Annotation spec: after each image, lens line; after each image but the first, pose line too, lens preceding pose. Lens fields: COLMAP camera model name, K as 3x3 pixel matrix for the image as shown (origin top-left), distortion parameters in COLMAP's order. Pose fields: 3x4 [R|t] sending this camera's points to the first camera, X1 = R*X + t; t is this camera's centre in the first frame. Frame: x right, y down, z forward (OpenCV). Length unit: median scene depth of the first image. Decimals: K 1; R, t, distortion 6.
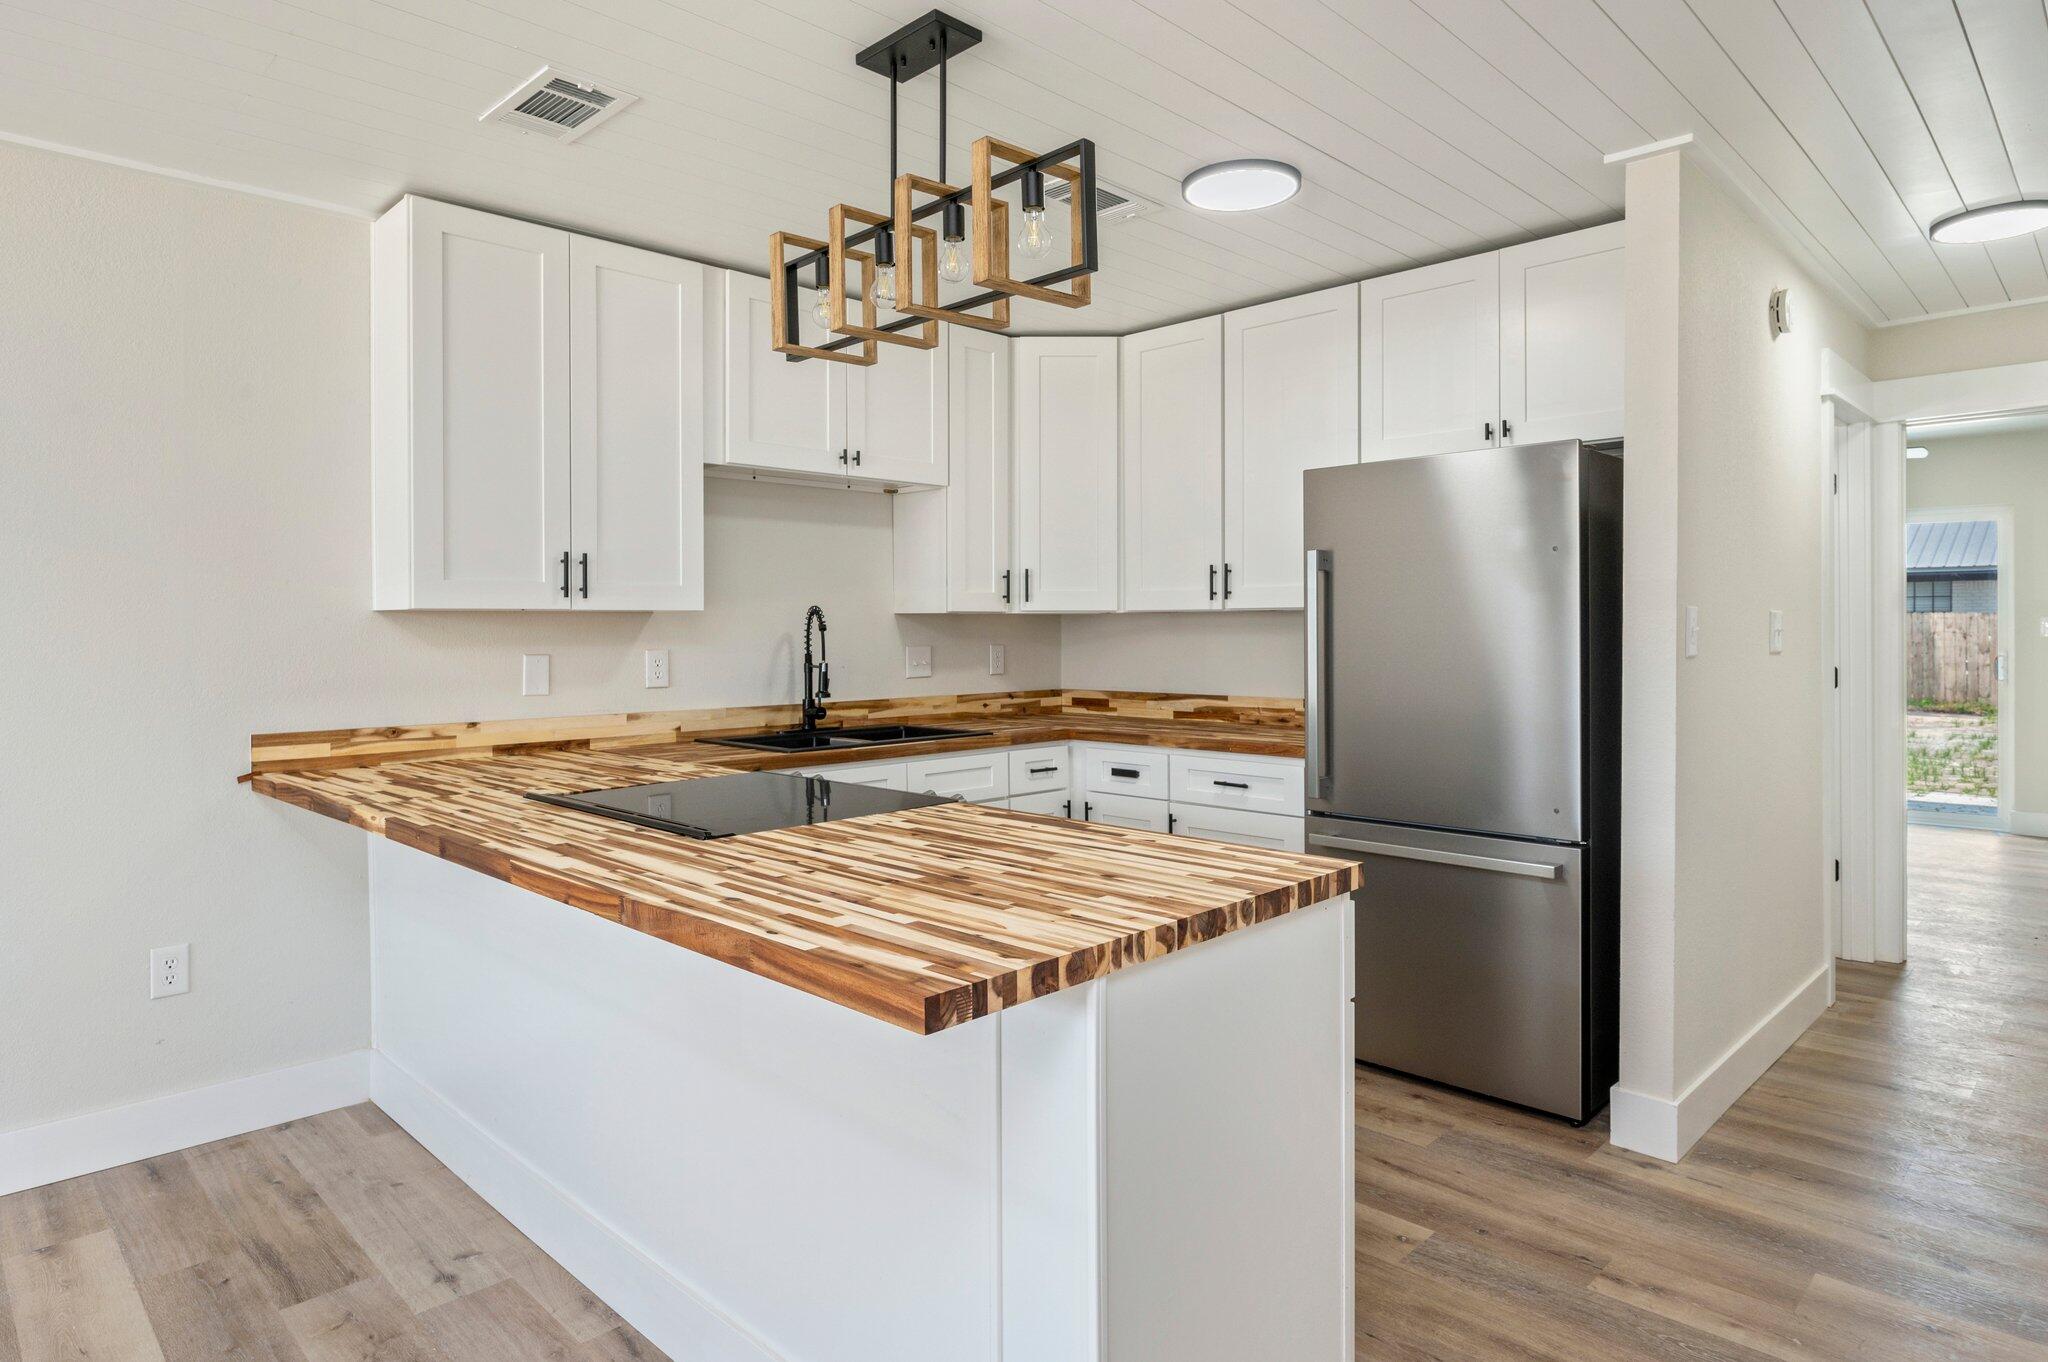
lens RADIAL K [[1164.8, 0, 1042.6], [0, 1164.8, 635.8], [0, 0, 1]] dist [-0.006677, -0.001068]
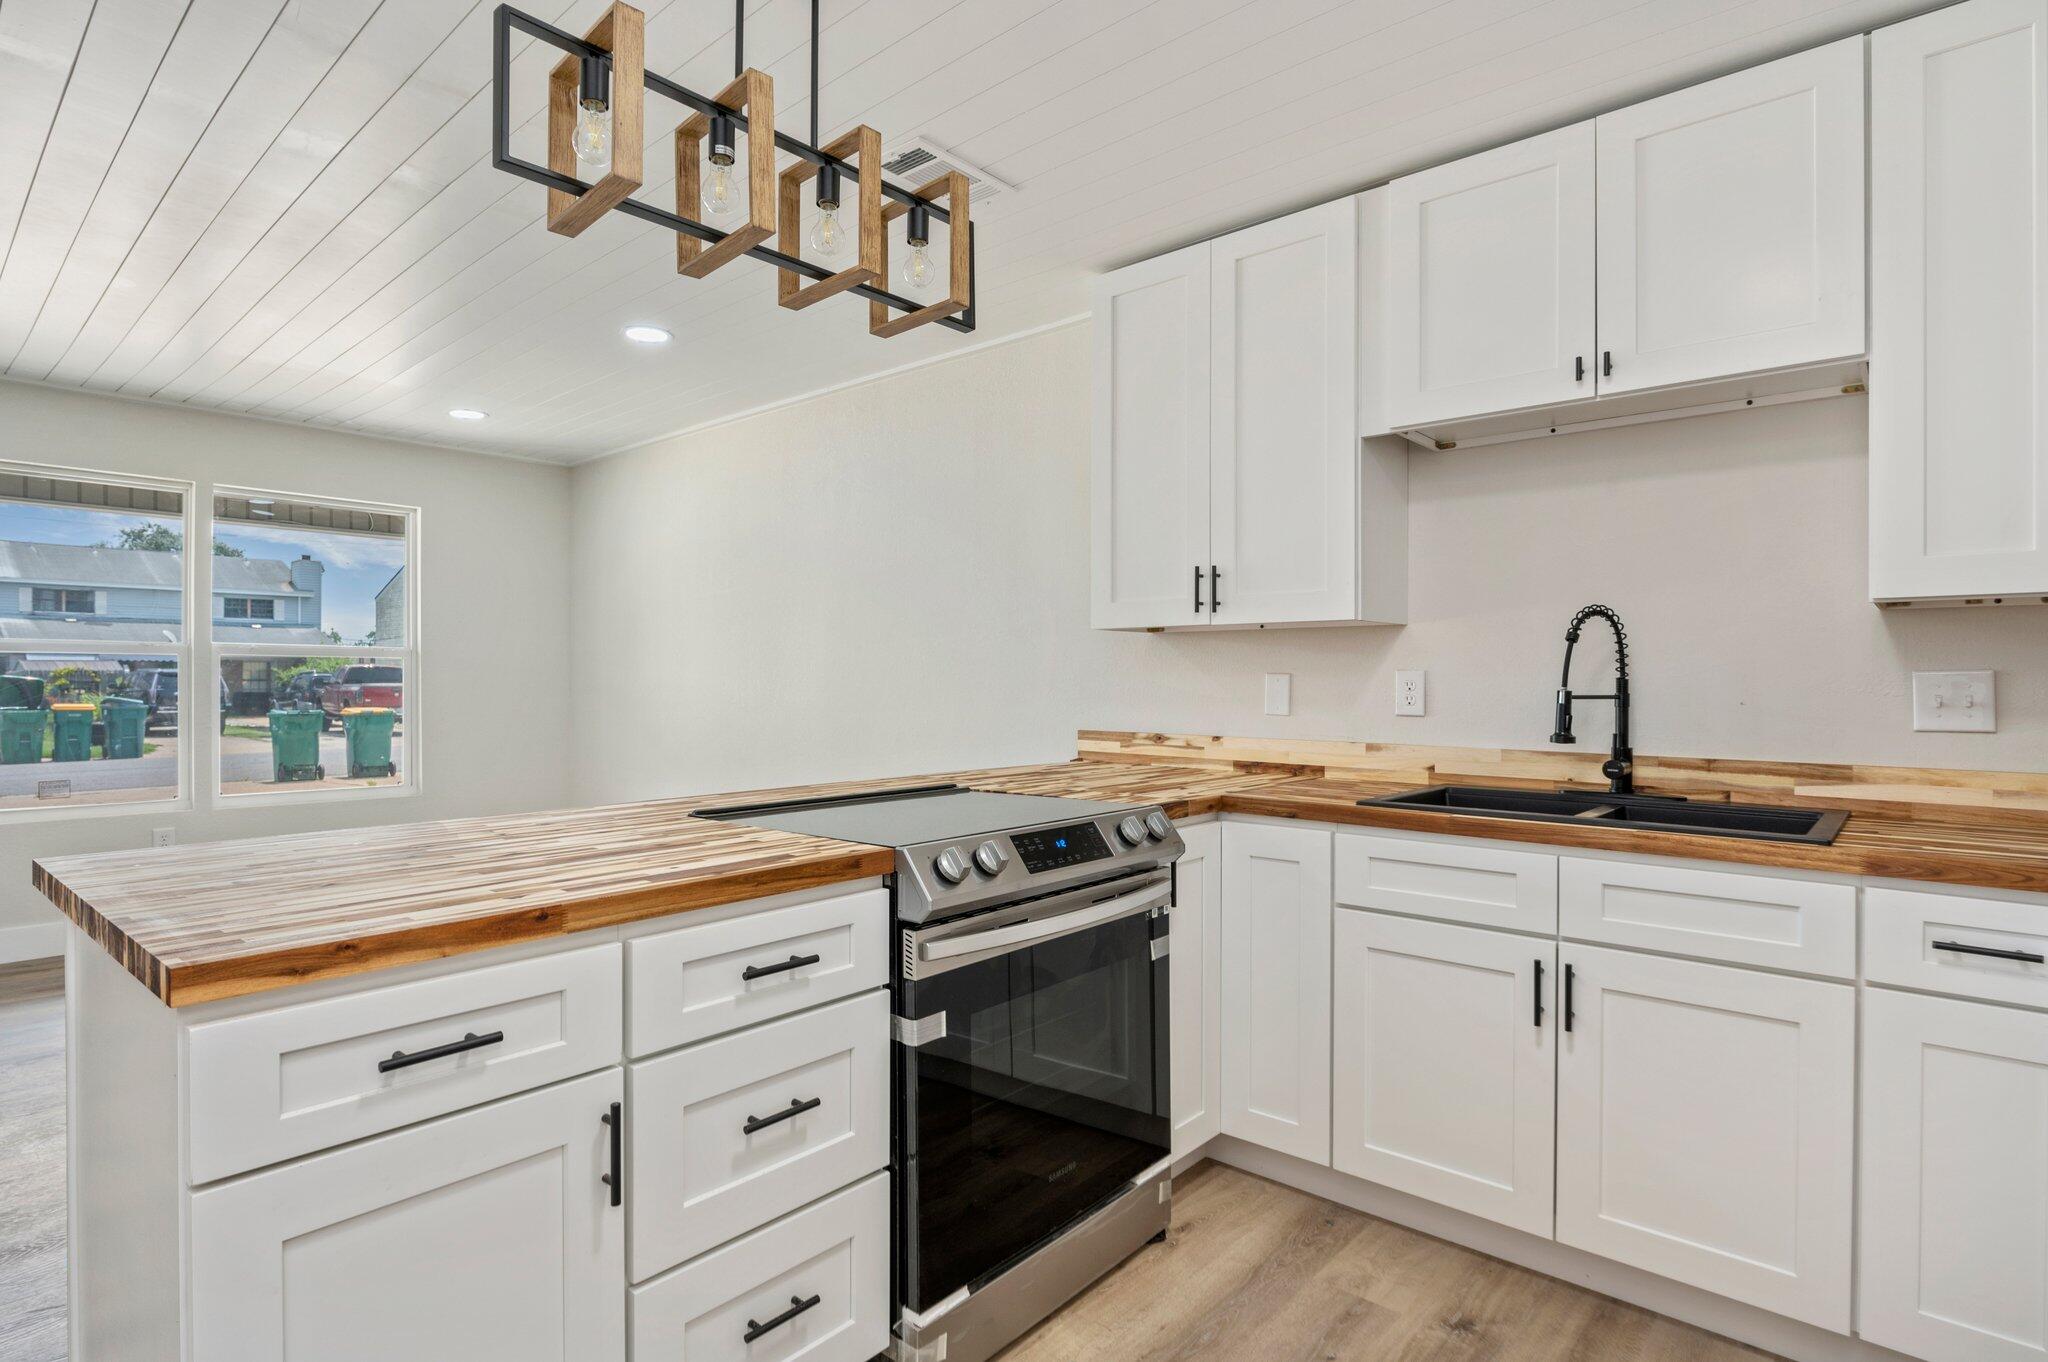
lens RADIAL K [[1033.4, 0, 992.0], [0, 1033.4, 678.5], [0, 0, 1]] dist [-0.006652, -0.000566]
pose [[0.052503, 0.006074, -0.998602, 0.403255], [-0.009355, 0.999941, 0.005590, 0.017276], [0.998577, 0.009049, 0.052557, 0.689158]]
